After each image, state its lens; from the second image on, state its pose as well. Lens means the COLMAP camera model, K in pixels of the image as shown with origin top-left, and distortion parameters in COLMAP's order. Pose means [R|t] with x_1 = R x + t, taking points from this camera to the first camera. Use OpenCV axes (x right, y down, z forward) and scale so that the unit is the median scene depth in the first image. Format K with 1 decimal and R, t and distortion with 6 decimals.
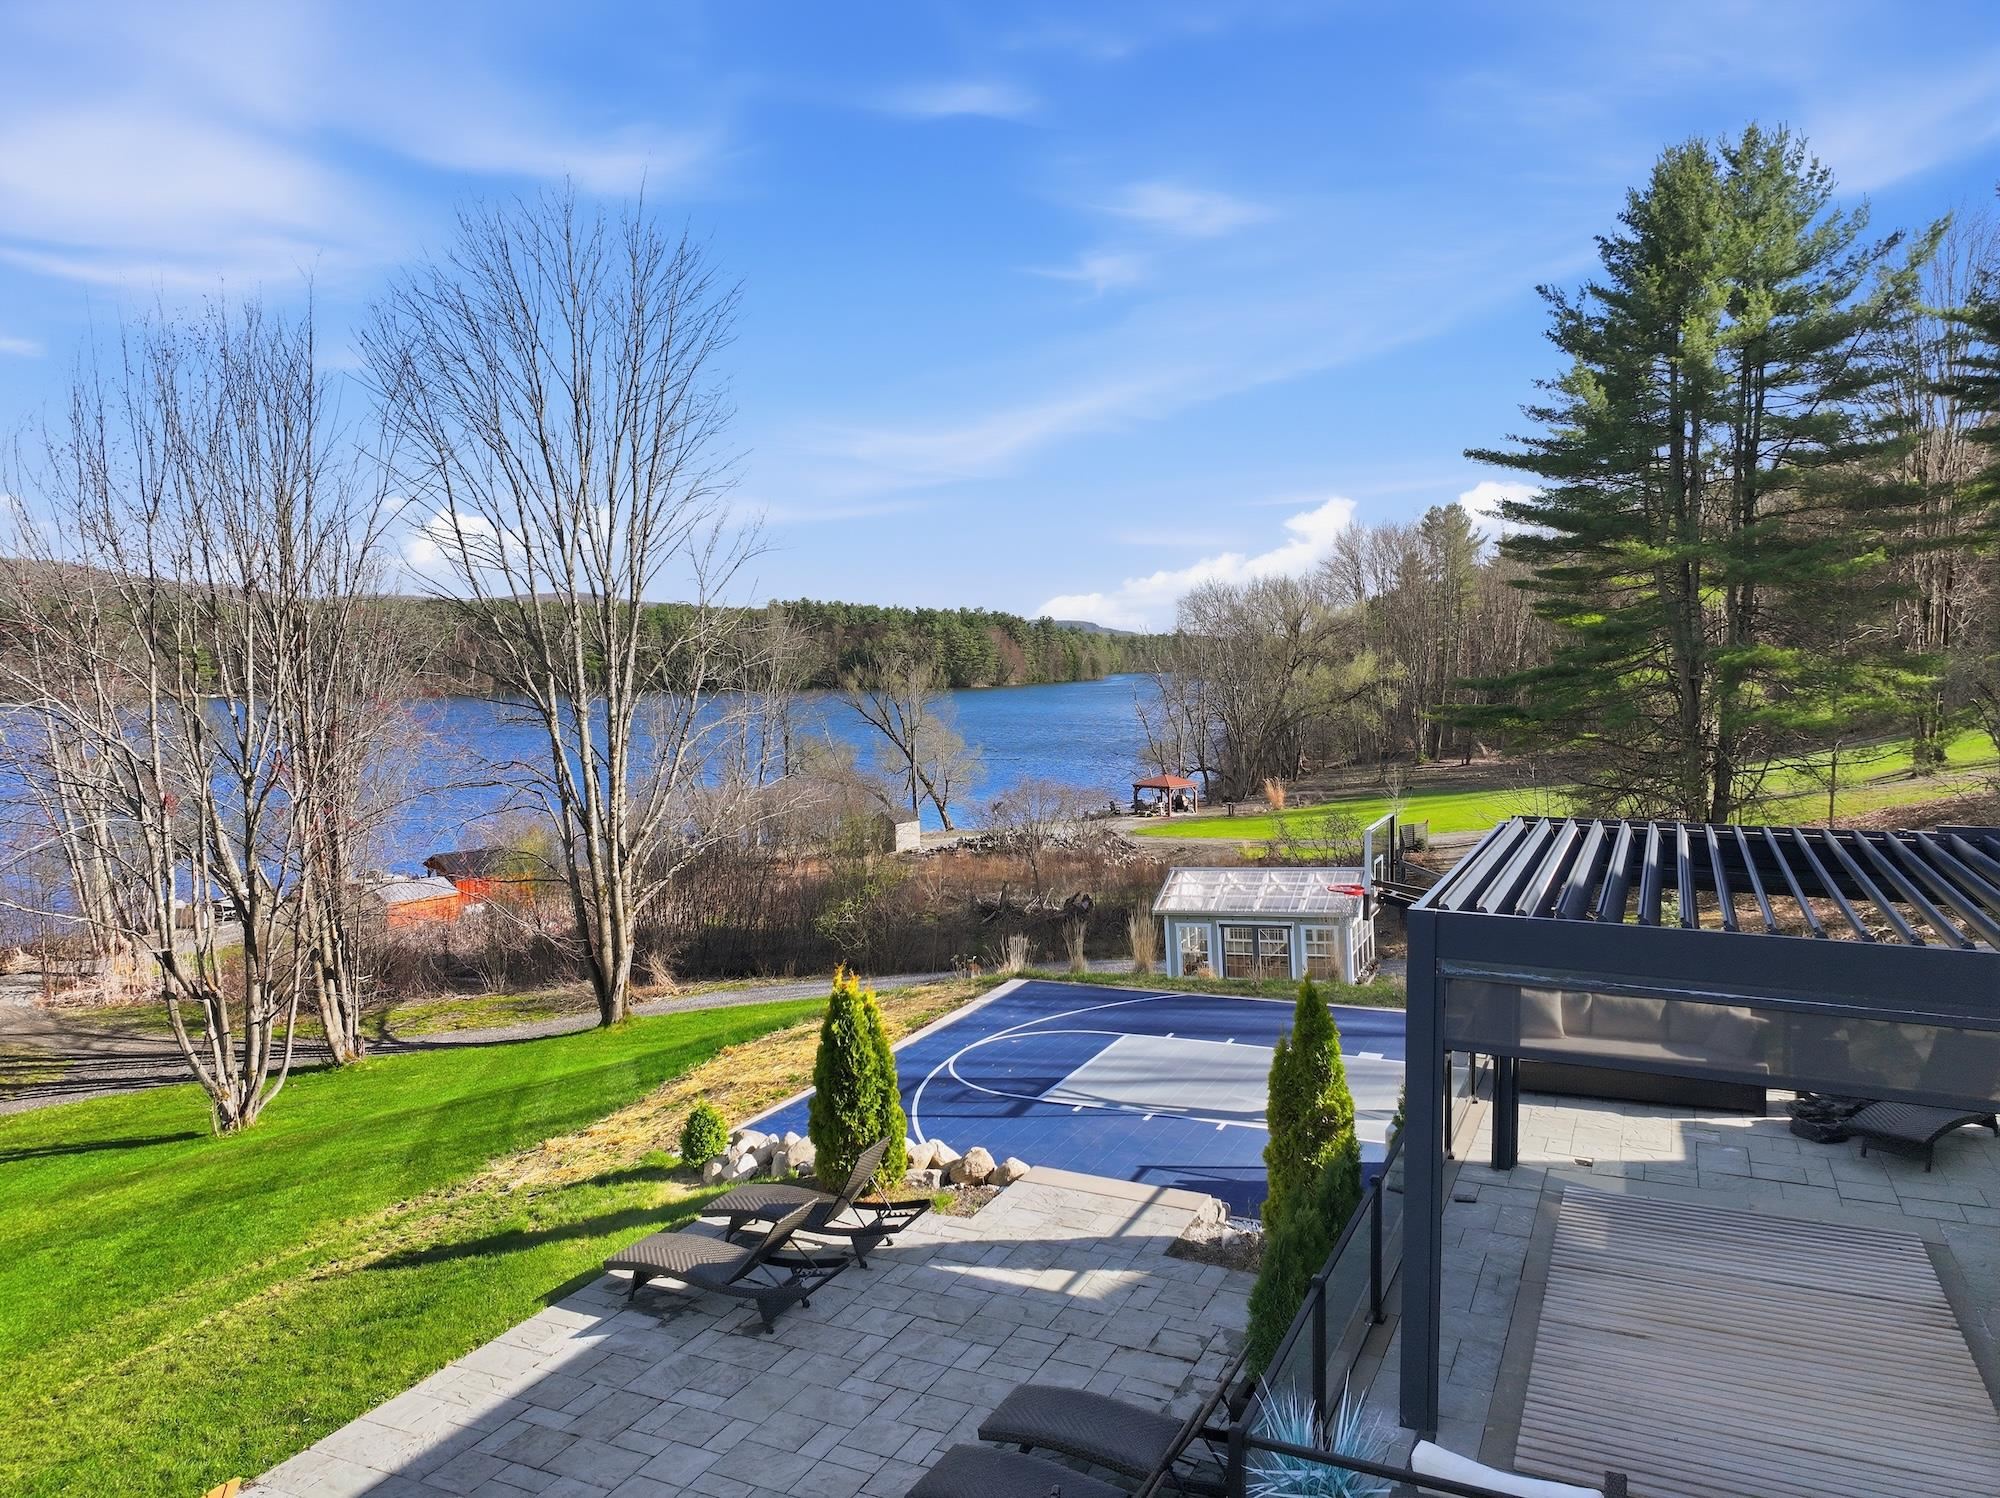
lens RADIAL K [[1398.8, 0, 1003.8], [0, 1398.8, 736.7], [0, 0, 1]] dist [0.002523, 0.005285]
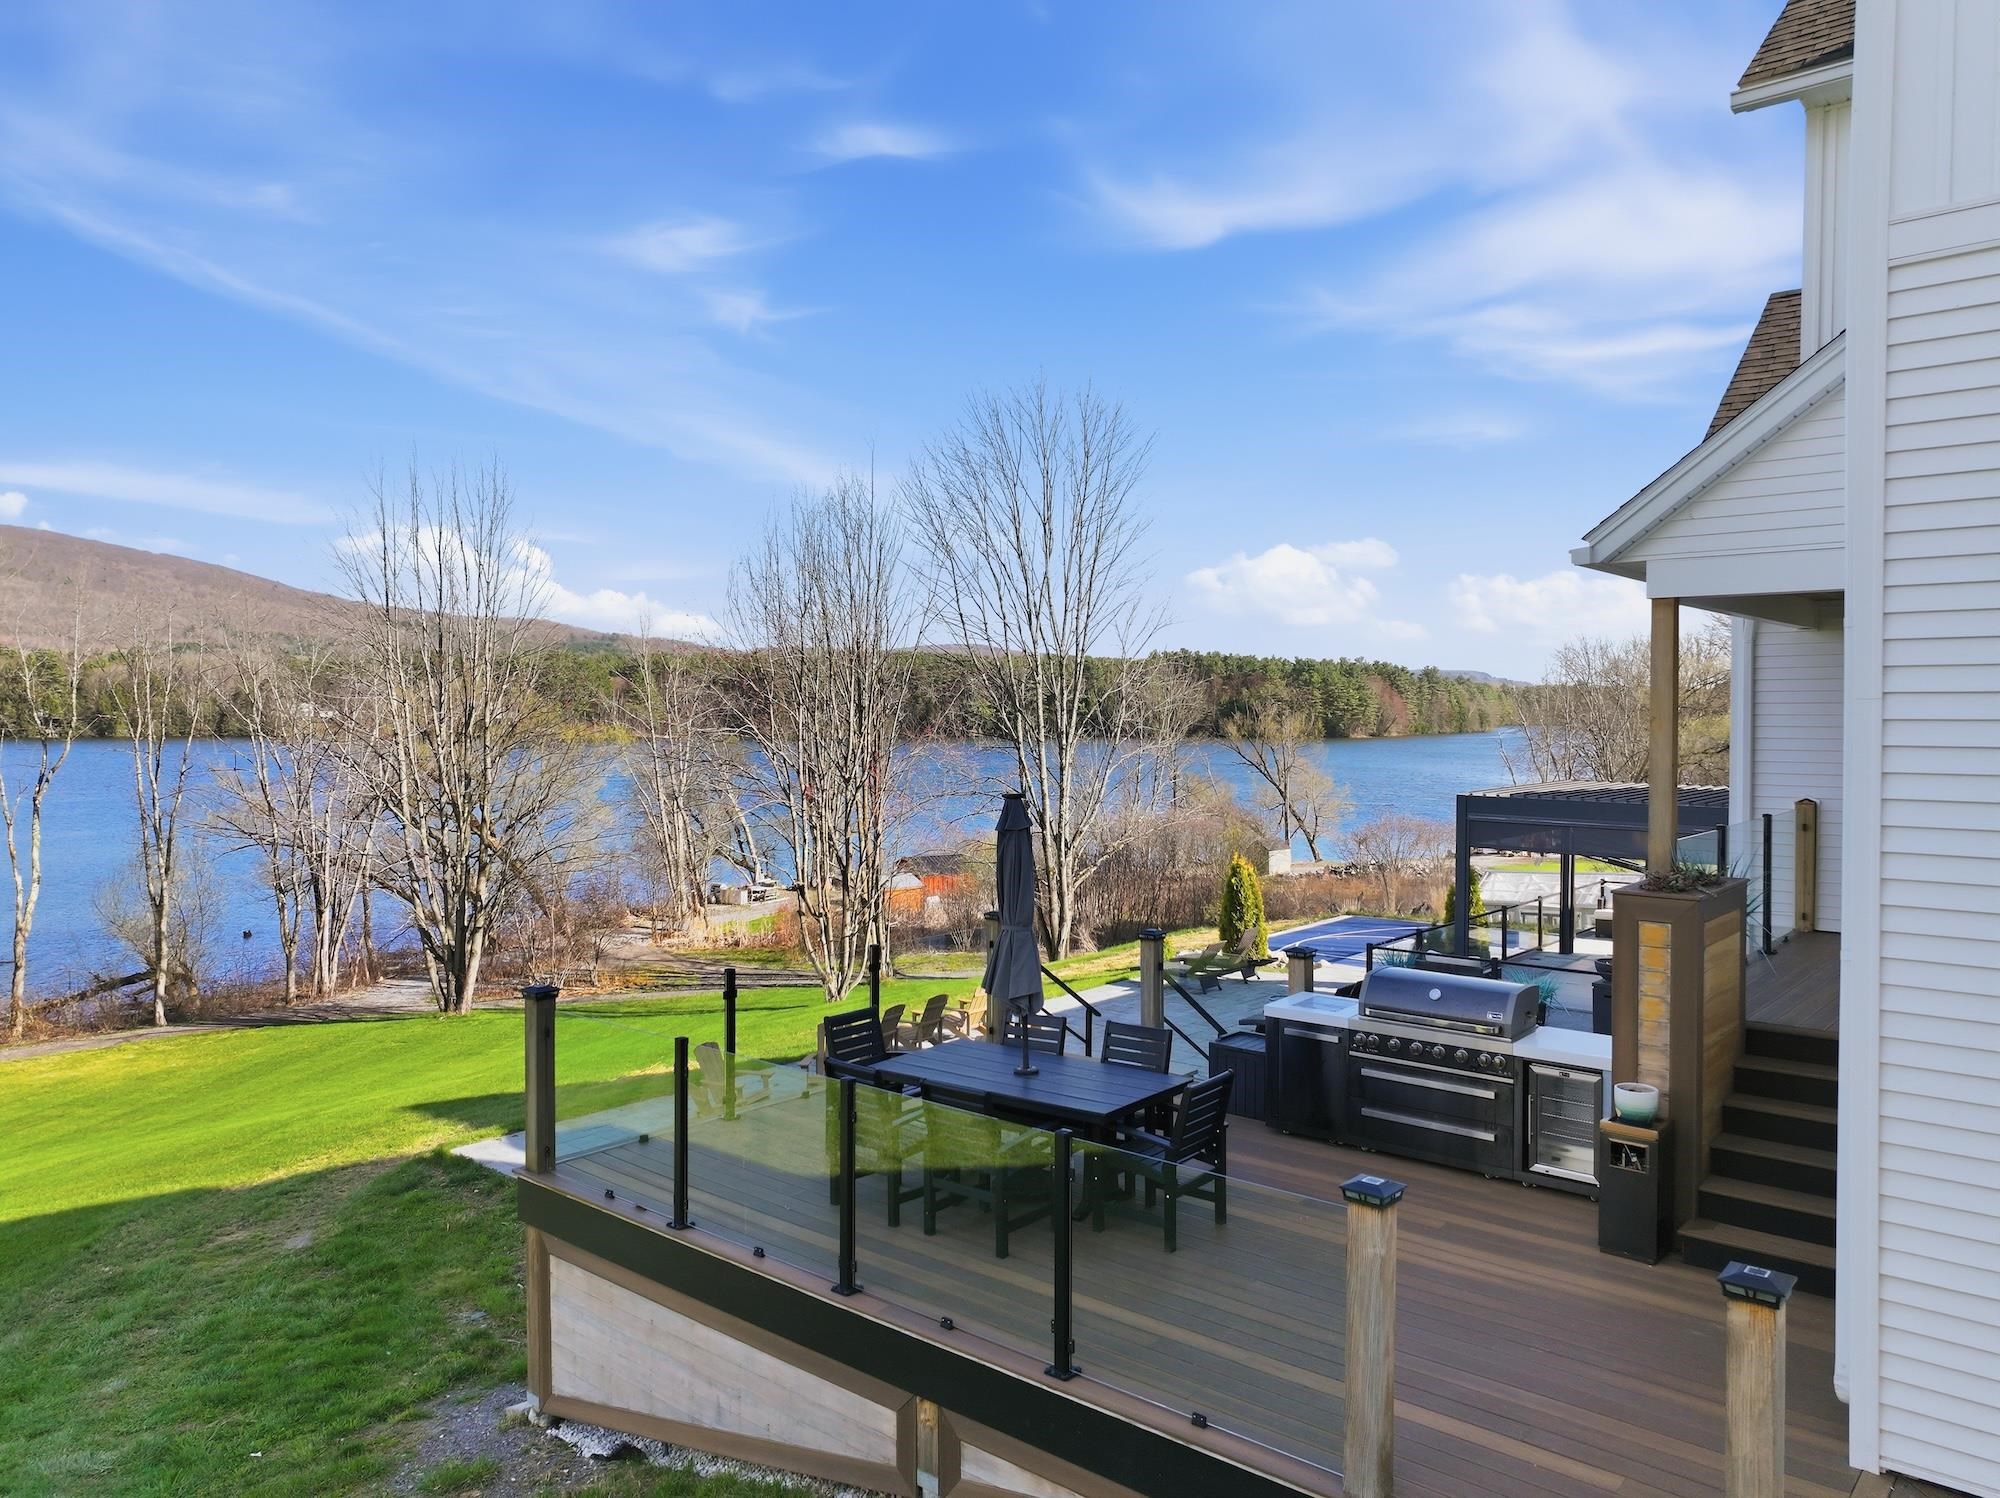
lens RADIAL K [[1398.8, 0, 1003.8], [0, 1398.8, 736.7], [0, 0, 1]] dist [0.002523, 0.005285]
pose [[0.964447, 0.011874, -0.264008, 0.013089], [-0.021204, 0.999246, -0.032516, 0.009814], [0.263423, 0.036958, 0.963972, -0.149724]]
